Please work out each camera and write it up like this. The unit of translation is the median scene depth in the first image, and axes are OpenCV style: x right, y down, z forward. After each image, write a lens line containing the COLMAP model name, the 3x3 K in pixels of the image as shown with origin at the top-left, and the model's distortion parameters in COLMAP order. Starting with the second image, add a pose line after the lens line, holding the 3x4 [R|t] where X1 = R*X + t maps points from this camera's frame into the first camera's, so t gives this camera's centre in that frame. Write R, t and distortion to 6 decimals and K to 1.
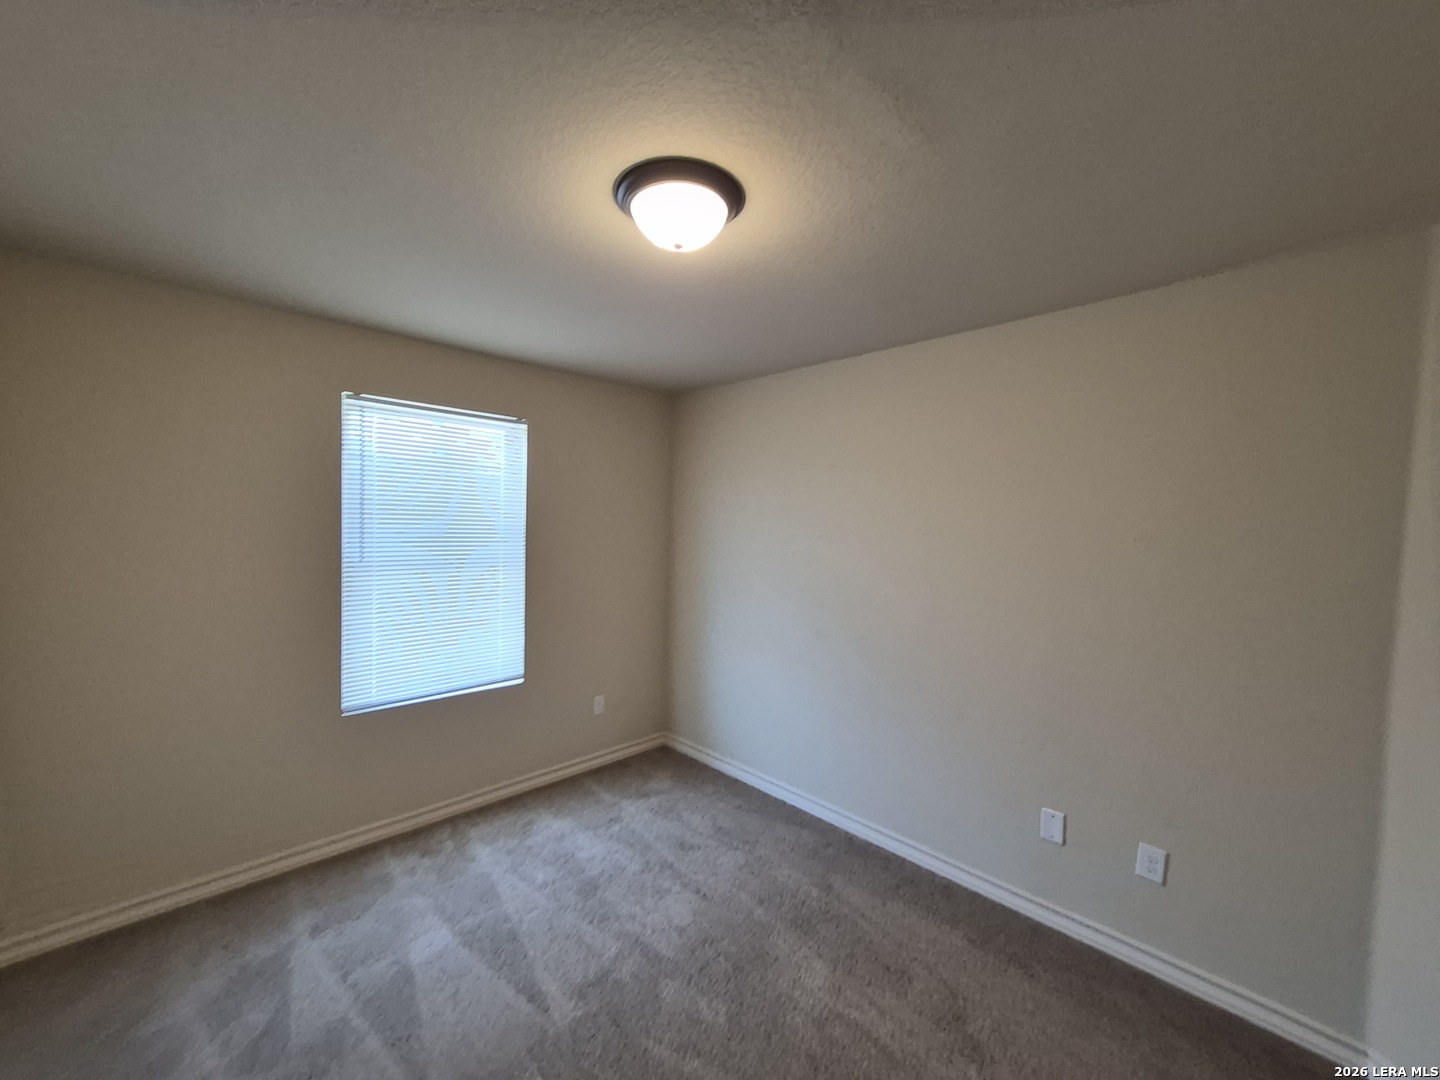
lens RADIAL K [[564.9, 0, 706.1], [0, 564.9, 548.3], [0, 0, 1]] dist [0.006811, 0.000622]
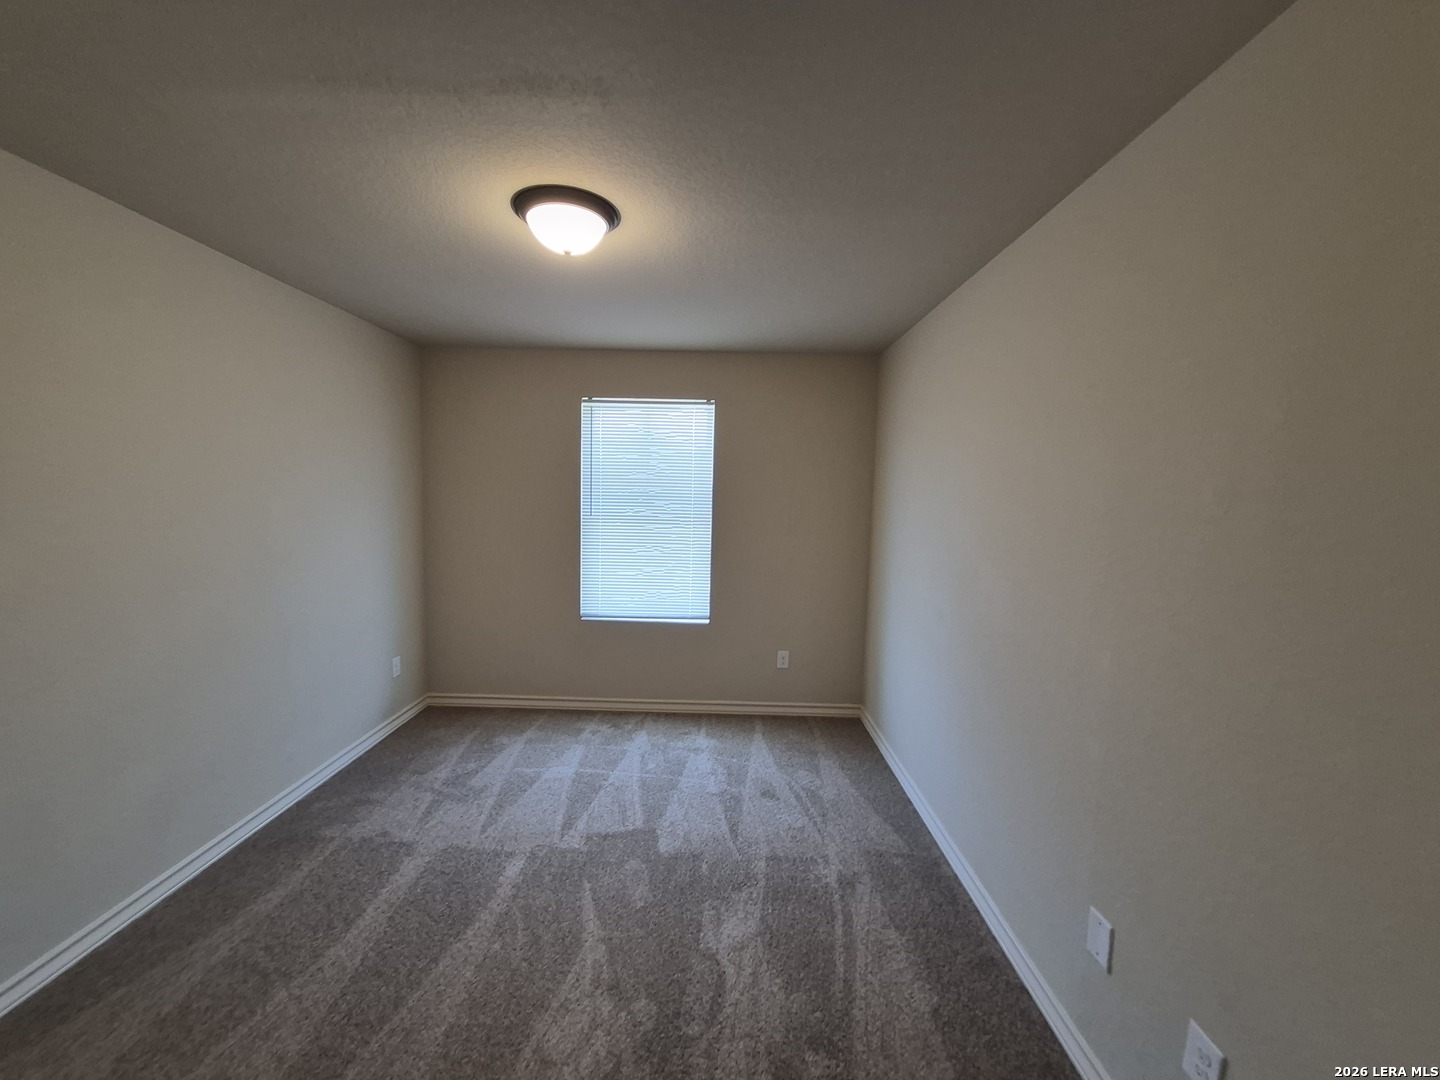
lens RADIAL K [[564.9, 0, 719.5], [0, 564.9, 548.8], [0, 0, 1]] dist [0.006811, 0.000622]
pose [[0.713903, 0.067631, -0.696971, 0.633773], [-0.041656, 0.997664, 0.054141, 0.017626], [0.699004, -0.009618, 0.715053, 0.195641]]
